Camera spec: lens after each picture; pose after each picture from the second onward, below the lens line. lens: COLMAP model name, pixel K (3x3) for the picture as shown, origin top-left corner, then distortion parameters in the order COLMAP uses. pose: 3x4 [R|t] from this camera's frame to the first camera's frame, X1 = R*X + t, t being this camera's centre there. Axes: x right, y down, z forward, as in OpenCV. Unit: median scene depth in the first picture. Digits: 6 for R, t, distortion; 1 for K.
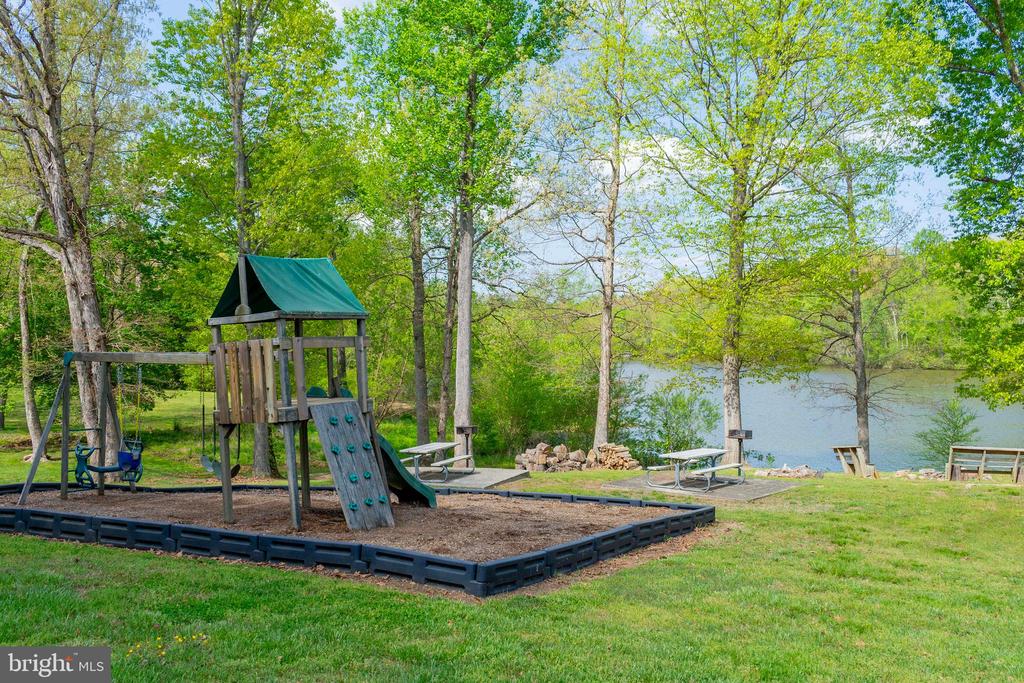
lens RADIAL K [[917.5, 0, 512.0], [0, 917.5, 341.5], [0, 0, 1]] dist [-0.002538, -0.003214]
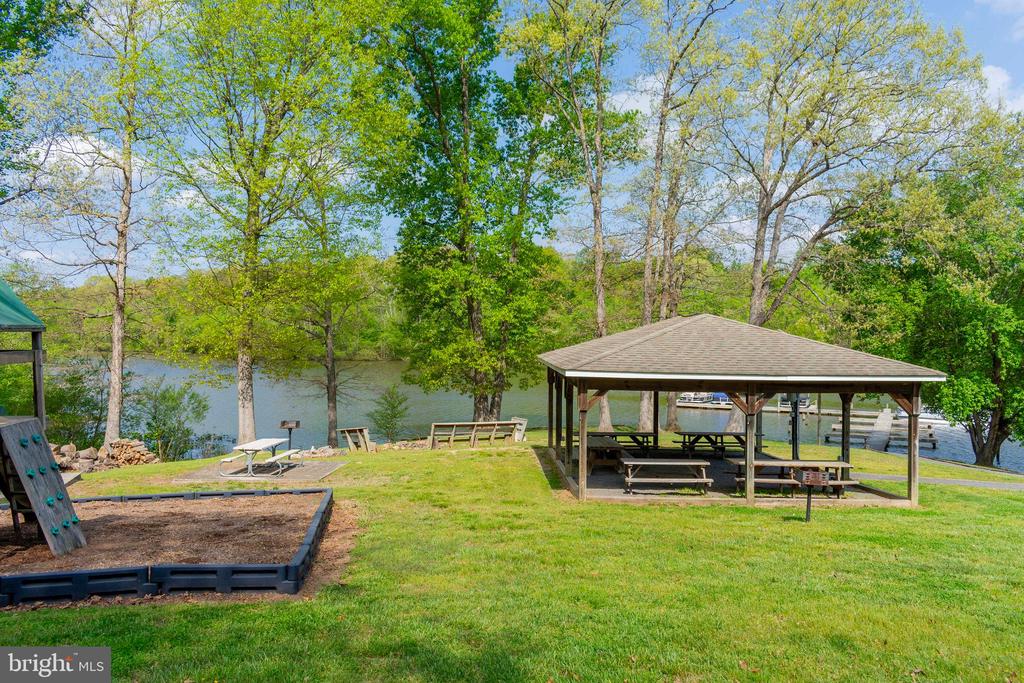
lens RADIAL K [[780.0, 0, 512.0], [0, 780.0, 341.5], [0, 0, 1]] dist [0.004852, 0.006573]
pose [[0.787658, 0.004885, 0.616093, -0.099745], [-0.008670, 0.999957, 0.003155, -0.007570], [-0.616051, -0.007826, 0.787667, 0.024379]]
